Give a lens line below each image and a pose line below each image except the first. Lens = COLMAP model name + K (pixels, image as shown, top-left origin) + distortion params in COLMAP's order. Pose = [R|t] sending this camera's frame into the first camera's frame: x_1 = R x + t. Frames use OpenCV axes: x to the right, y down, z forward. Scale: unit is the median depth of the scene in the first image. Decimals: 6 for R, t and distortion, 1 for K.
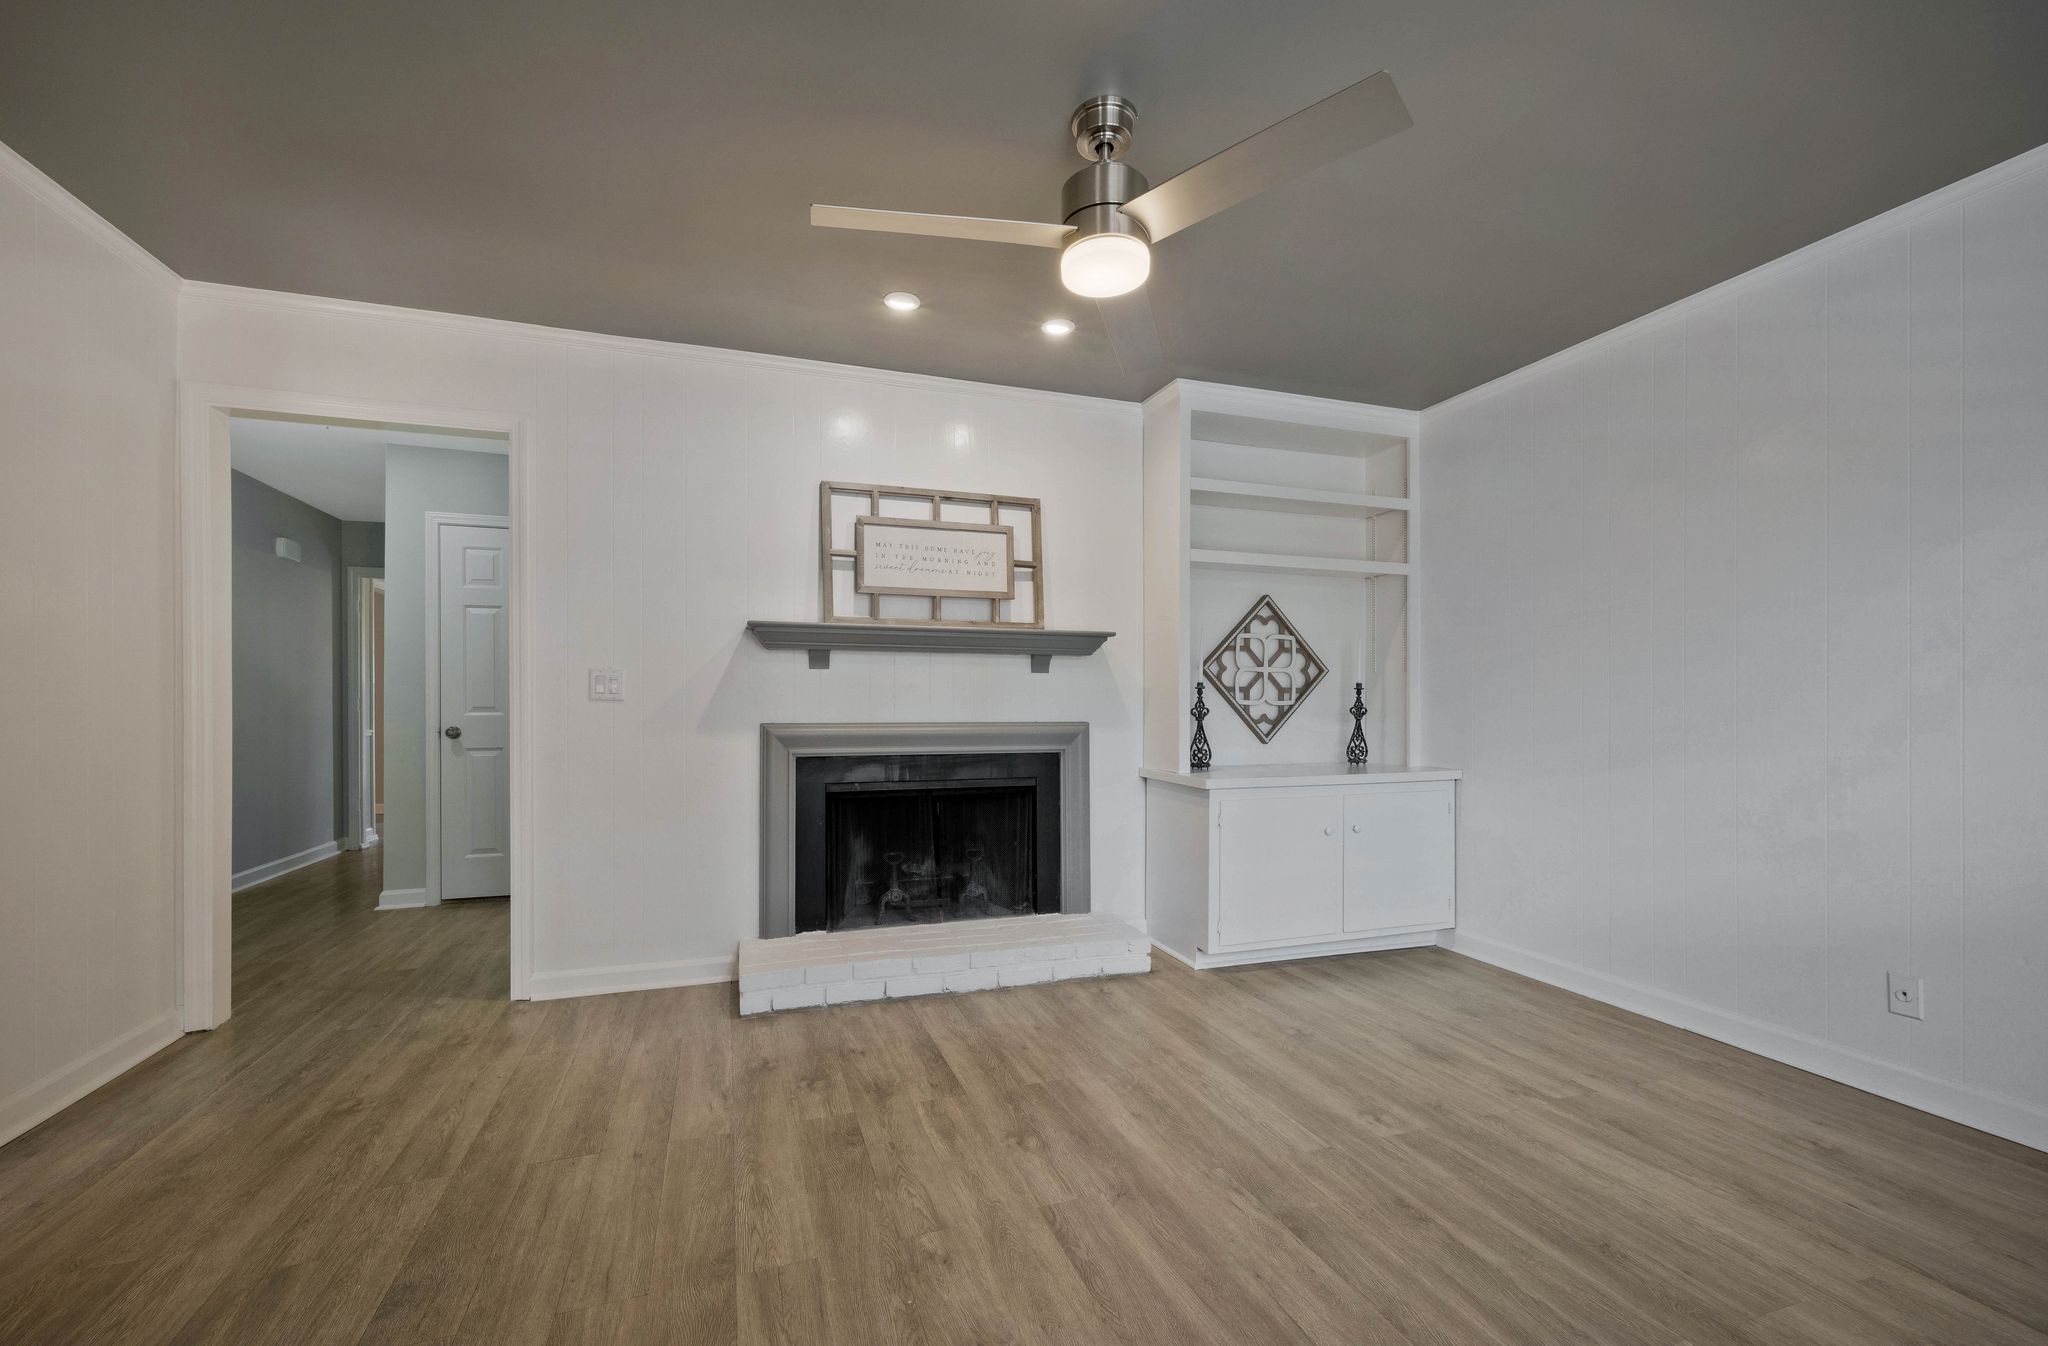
lens RADIAL K [[818.7, 0, 996.3], [0, 818.7, 698.6], [0, 0, 1]] dist [-0.003094, -0.000319]
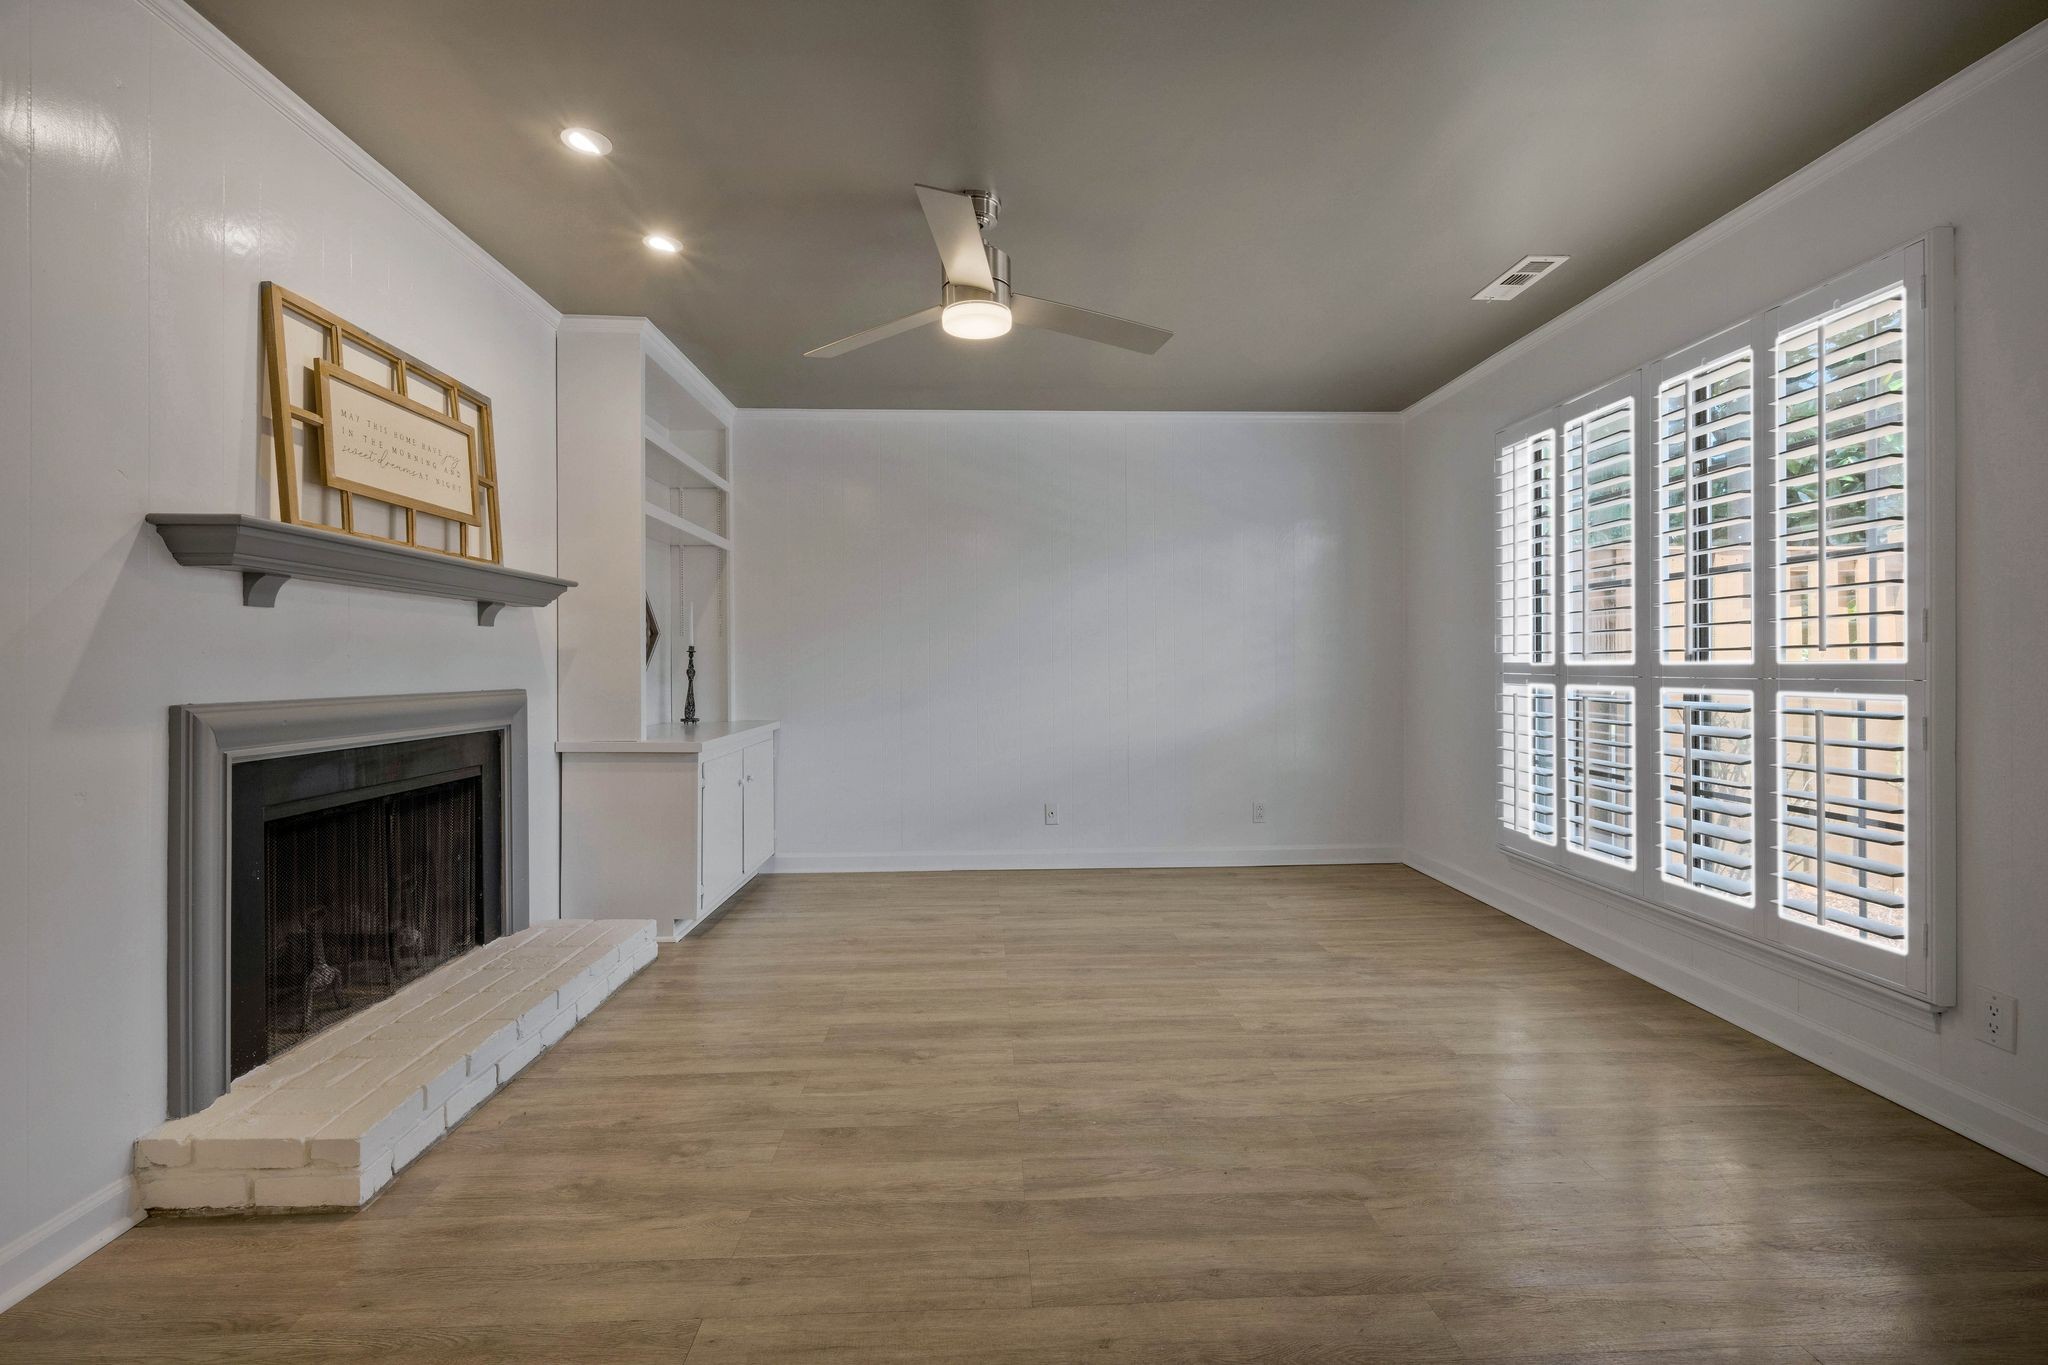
lens RADIAL K [[915.2, 0, 1028.0], [0, 915.2, 642.4], [0, 0, 1]] dist [0.000704, -0.000538]
pose [[0.271796, 0.021764, 0.962109, -0.707944], [-0.000744, 0.999749, -0.022405, 0.002812], [-0.962355, 0.005374, 0.271744, 0.319639]]
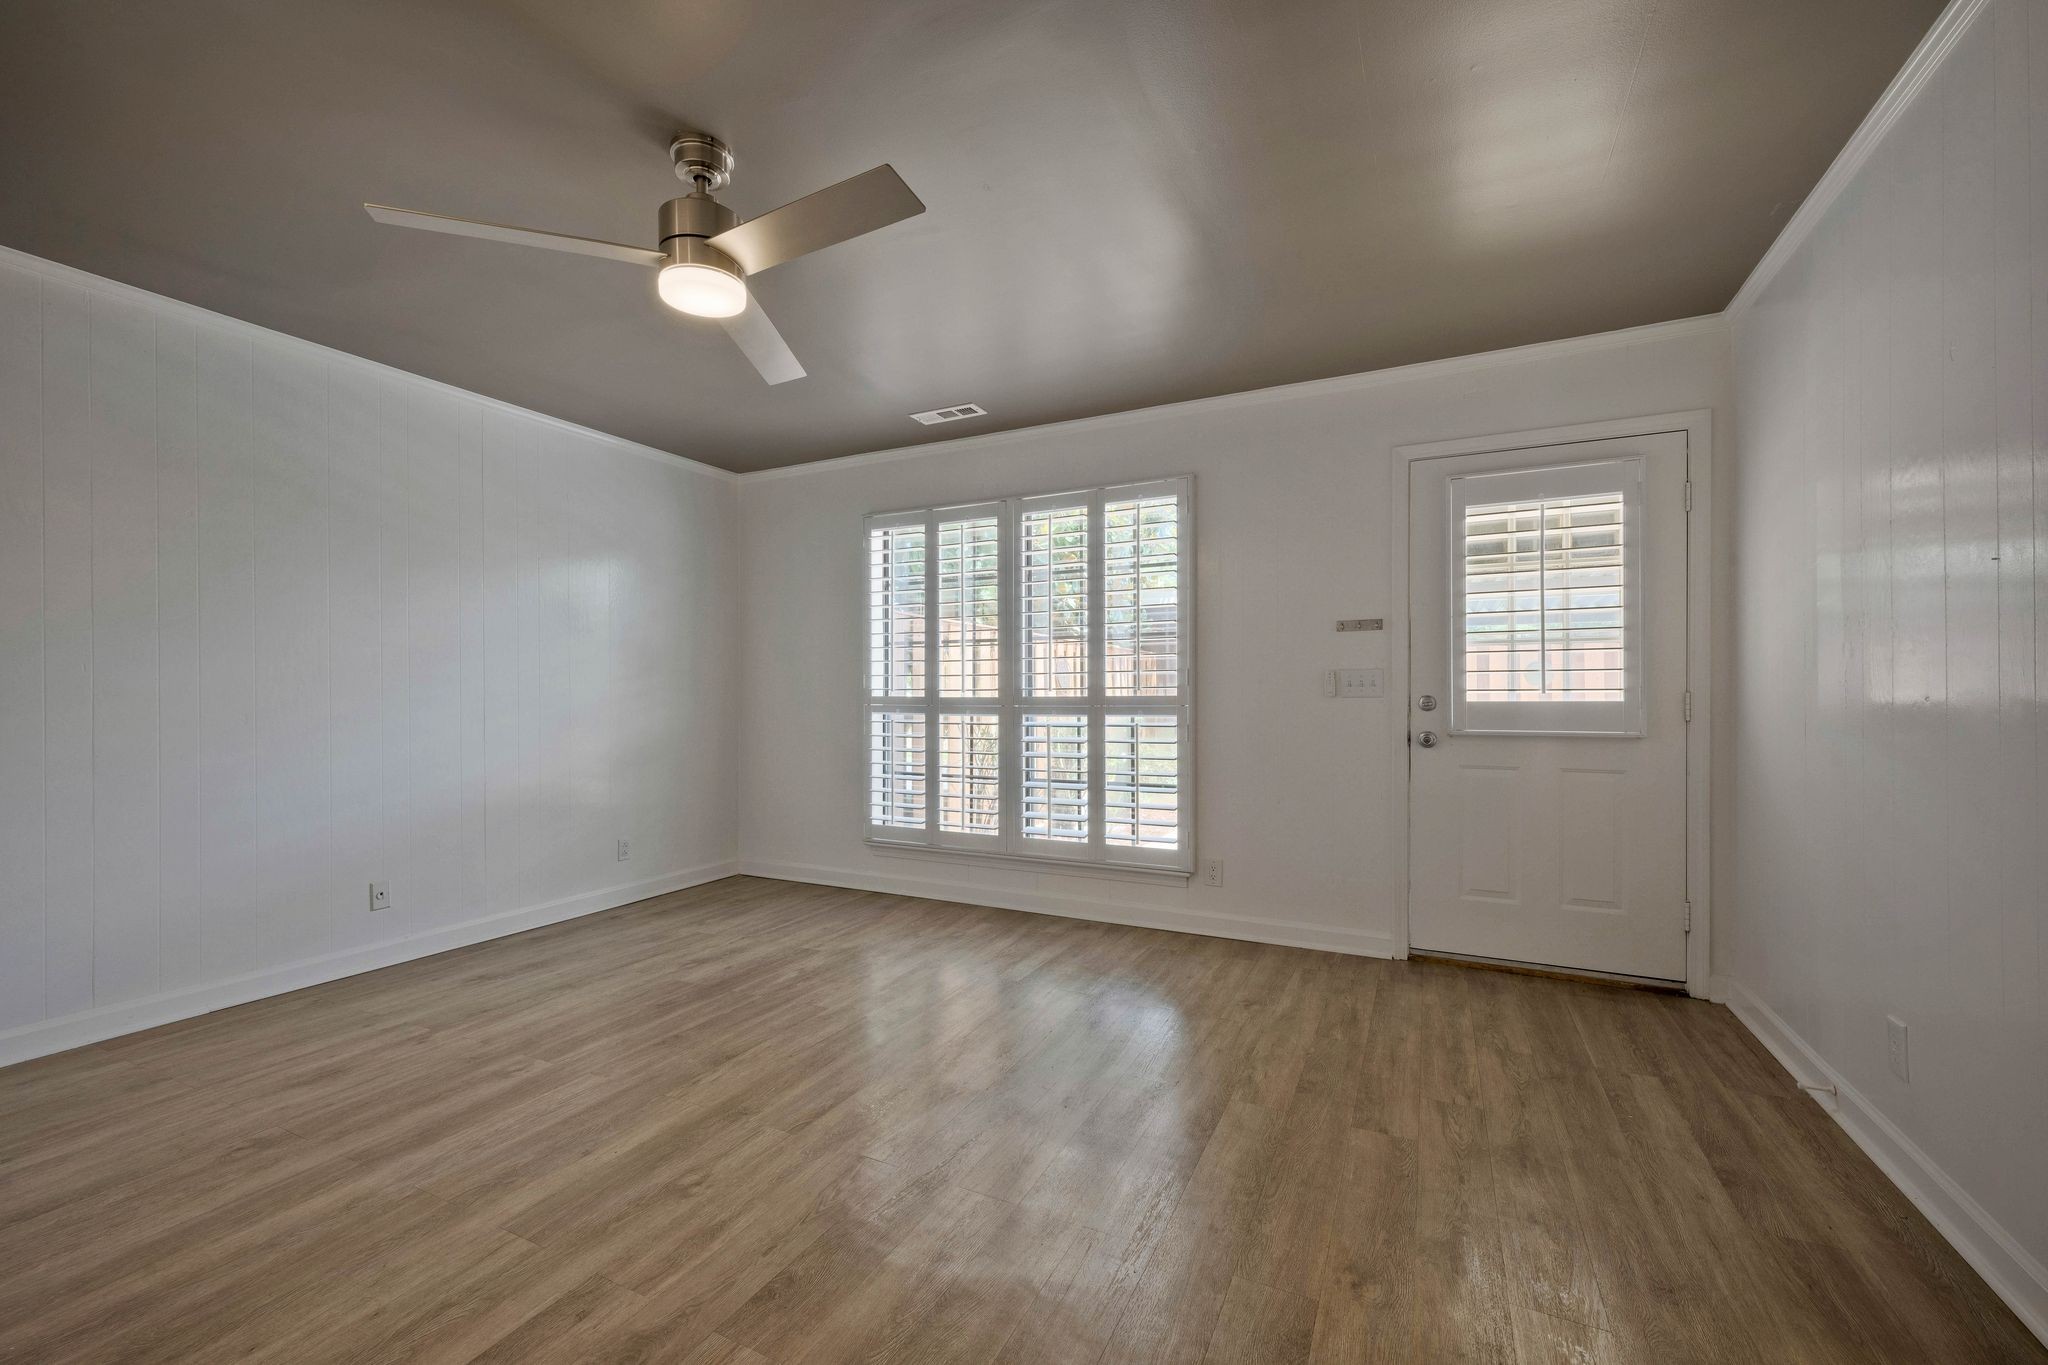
lens RADIAL K [[825.5, 0, 1024.0], [0, 825.5, 682.5], [0, 0, 1]] dist [0.000345, -0.000020]
pose [[-0.706639, 0.010887, 0.707490, -0.545605], [-0.001344, 0.999859, -0.016729, 0.000703], [-0.707573, -0.012772, -0.706525, 0.864634]]
